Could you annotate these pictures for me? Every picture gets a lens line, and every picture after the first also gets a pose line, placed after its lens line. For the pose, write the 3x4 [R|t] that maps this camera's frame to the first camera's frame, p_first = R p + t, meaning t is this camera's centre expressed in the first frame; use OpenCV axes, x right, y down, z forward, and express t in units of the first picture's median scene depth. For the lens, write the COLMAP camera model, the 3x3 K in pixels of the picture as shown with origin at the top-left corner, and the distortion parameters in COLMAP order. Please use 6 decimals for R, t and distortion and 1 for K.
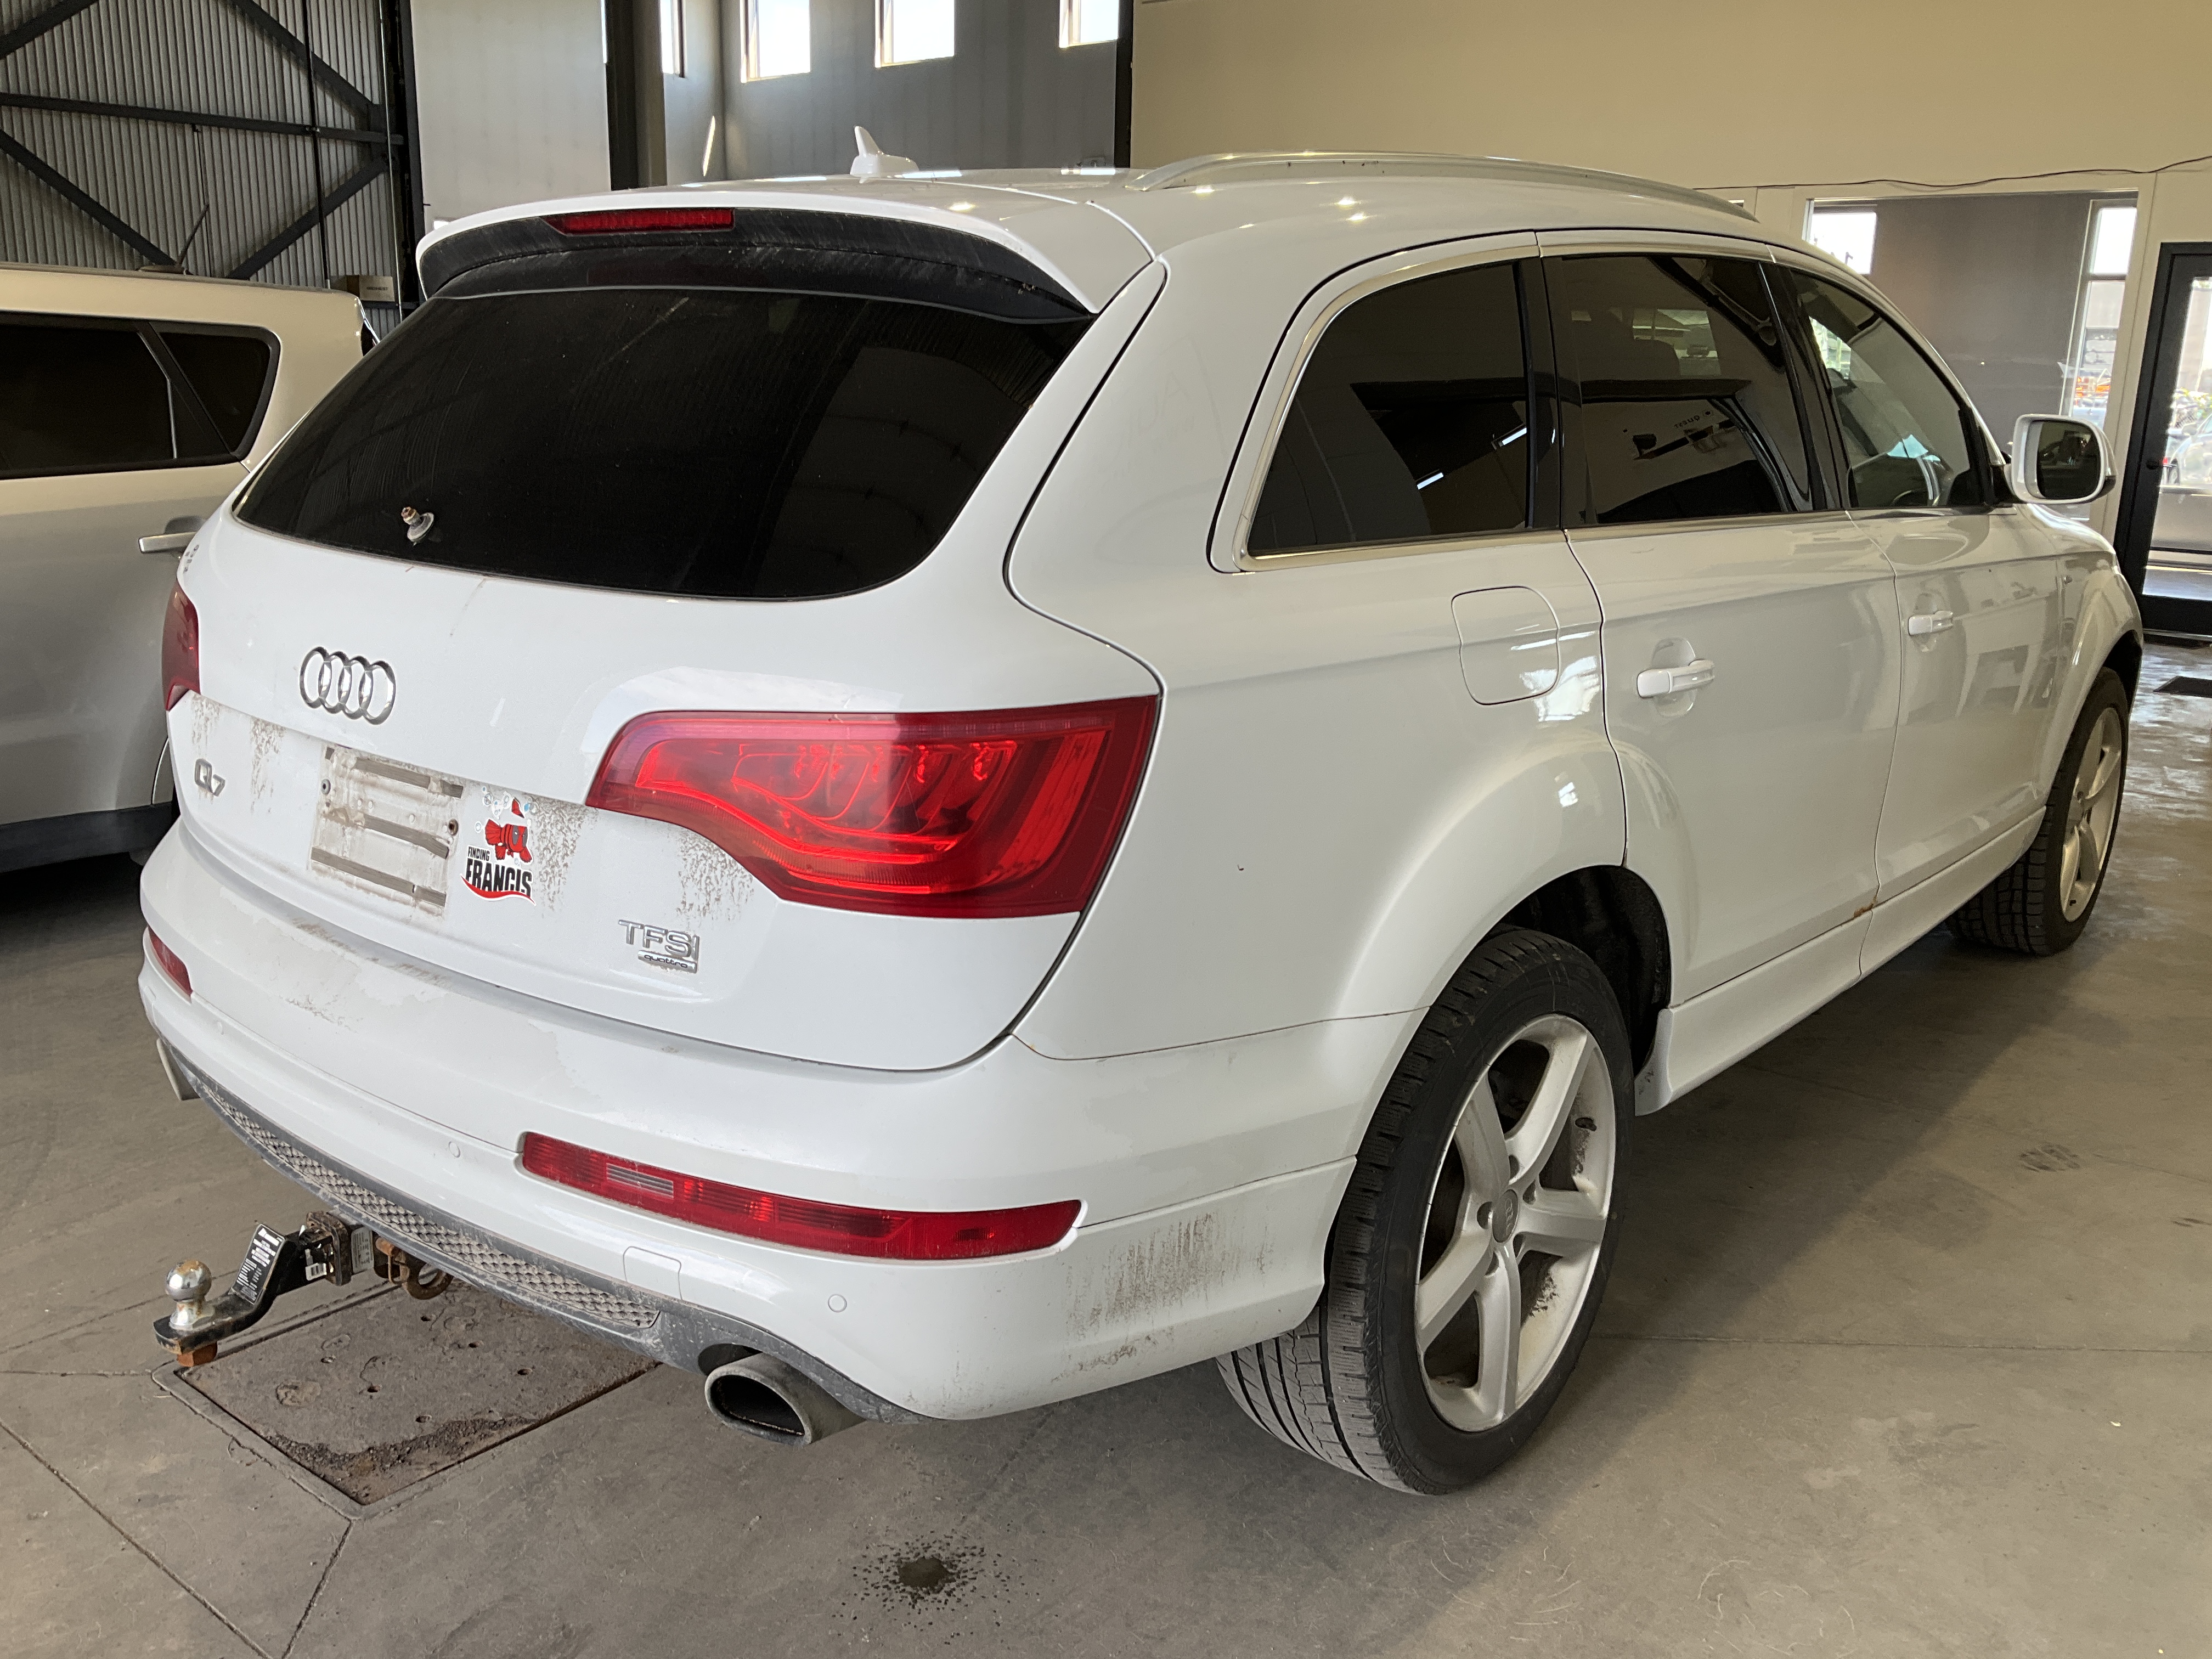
lens RADIAL K [[1859.2, 0, 1110.8], [0, 1859.2, 839.9], [0, 0, 1]] dist [0.009788, -0.039189]
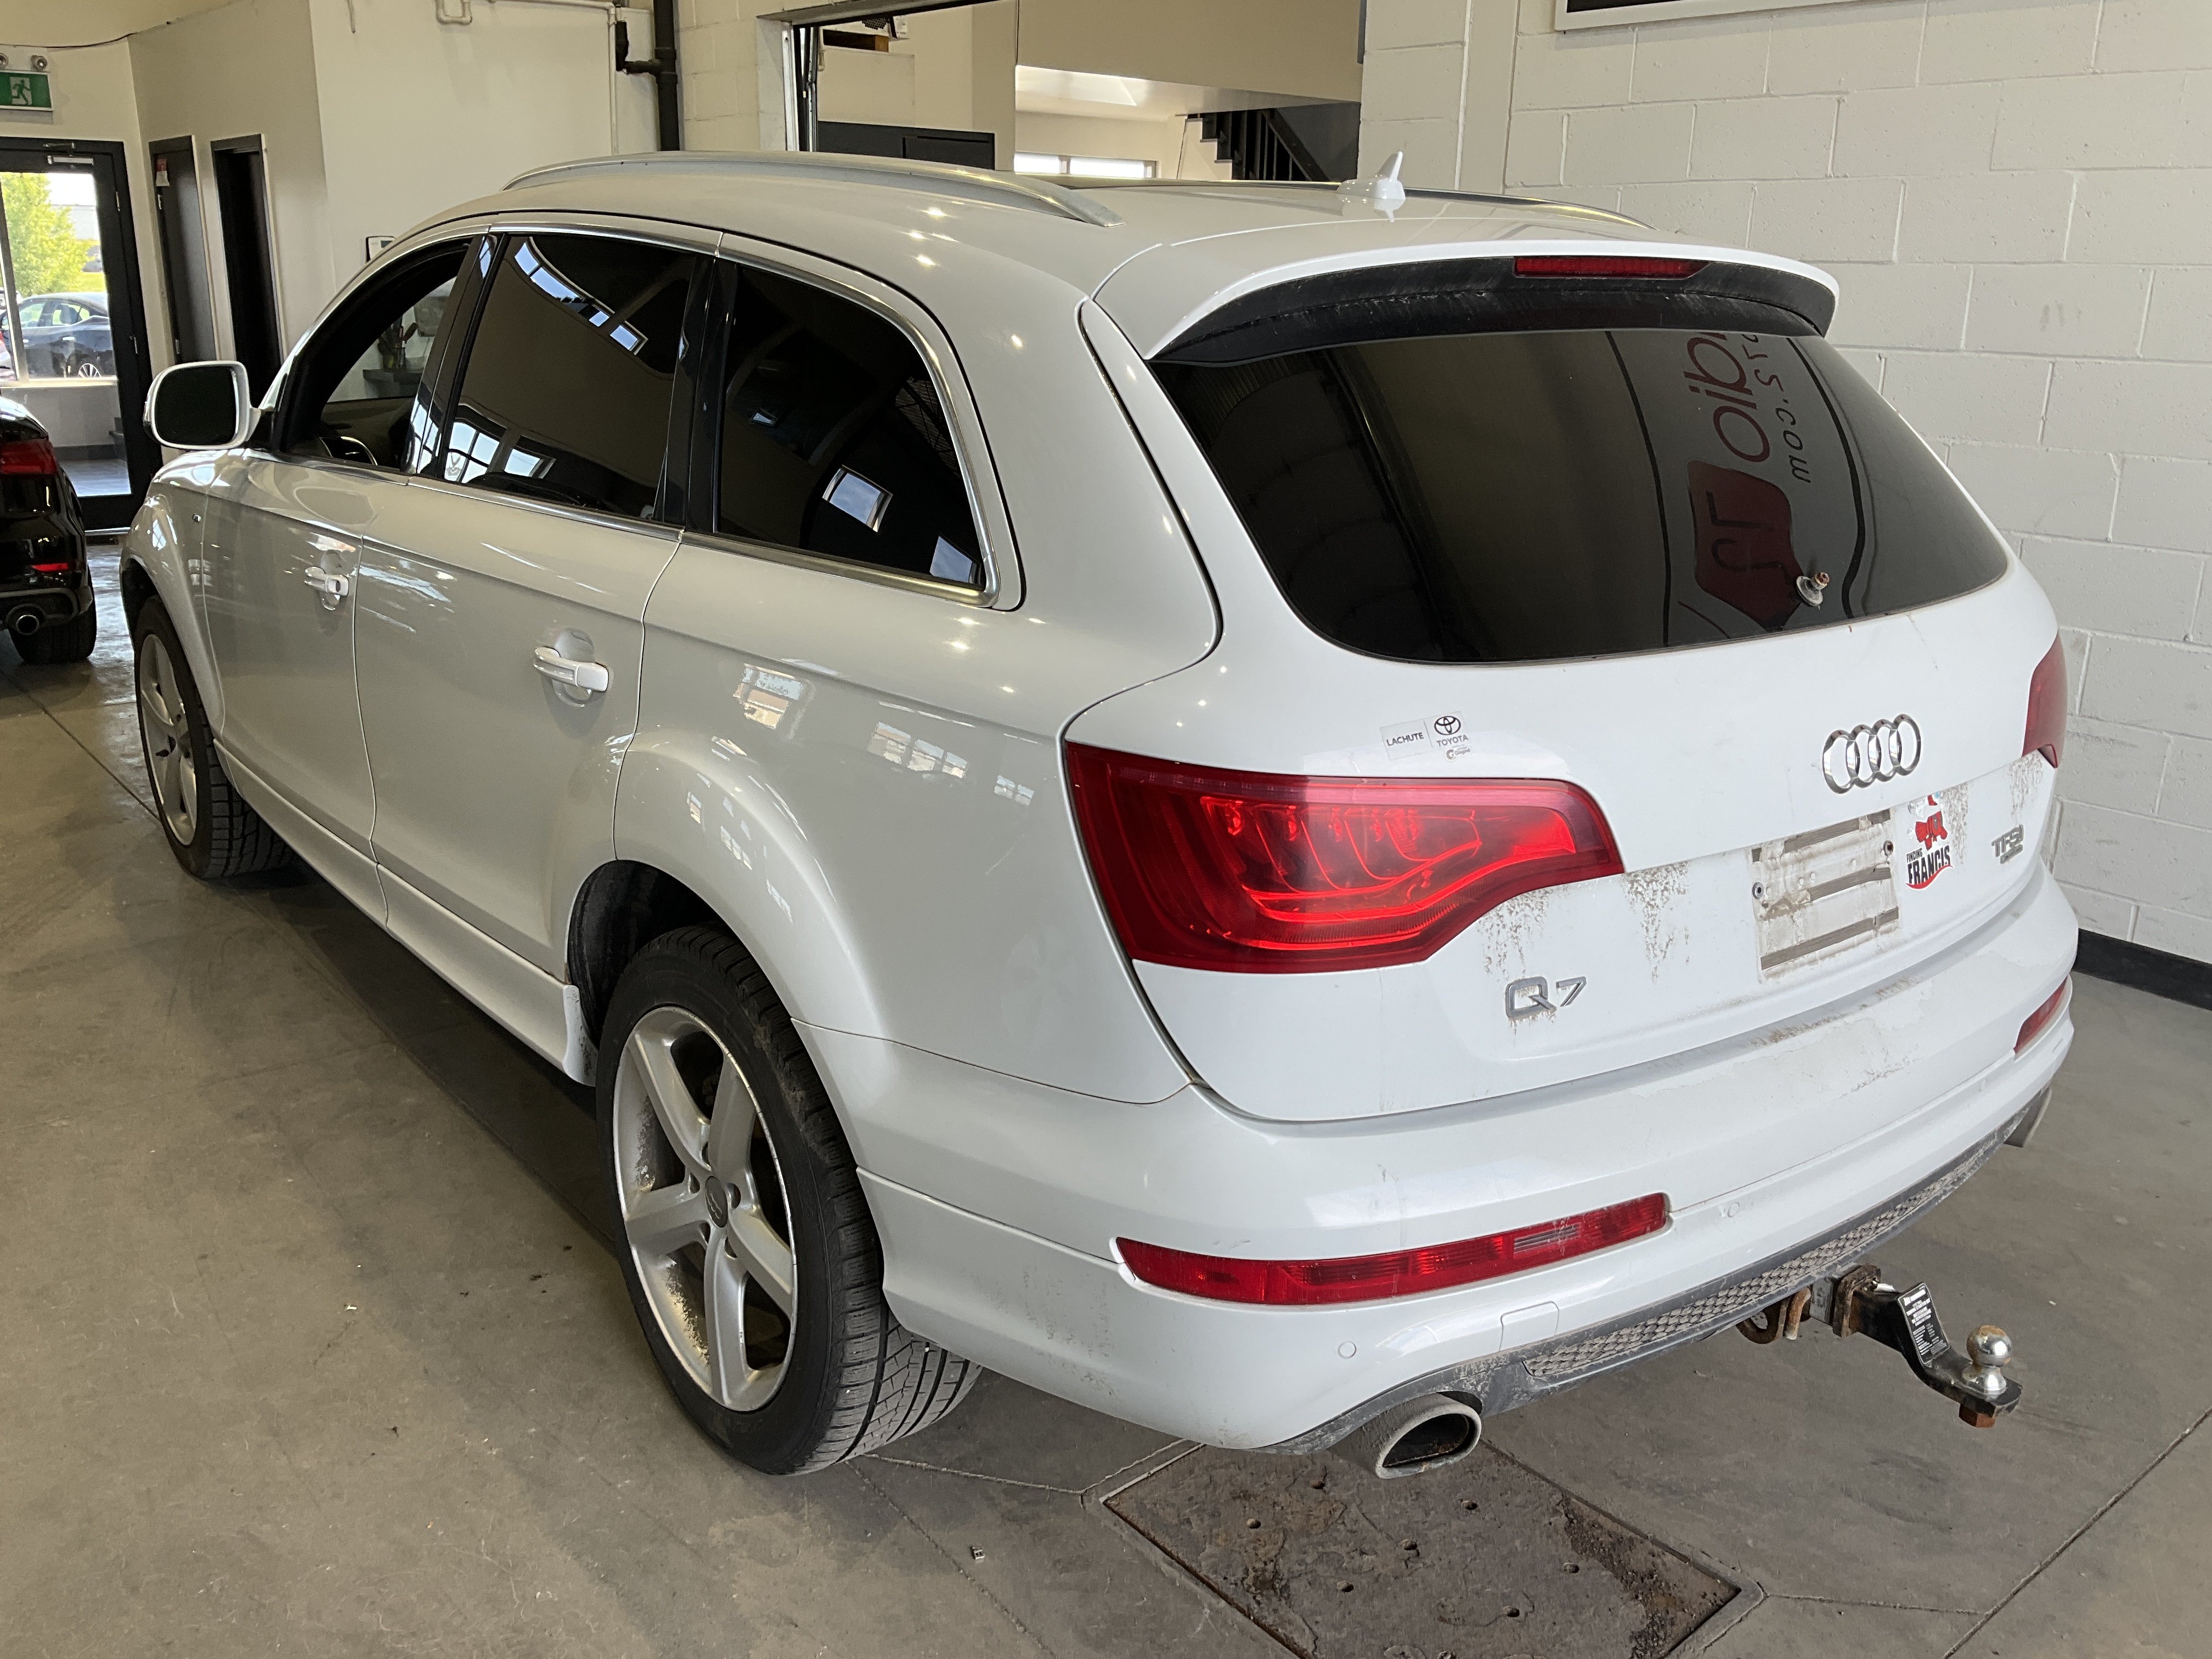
lens RADIAL K [[1859.2, 0, 1108.5], [0, 1859.2, 821.0], [0, 0, 1]] dist [0.009788, -0.039189]
pose [[0.182937, -0.294234, 0.938062, -1.395856], [0.224232, 0.941502, 0.251584, -0.382626], [-0.957211, 0.164320, 0.238213, 1.123367]]
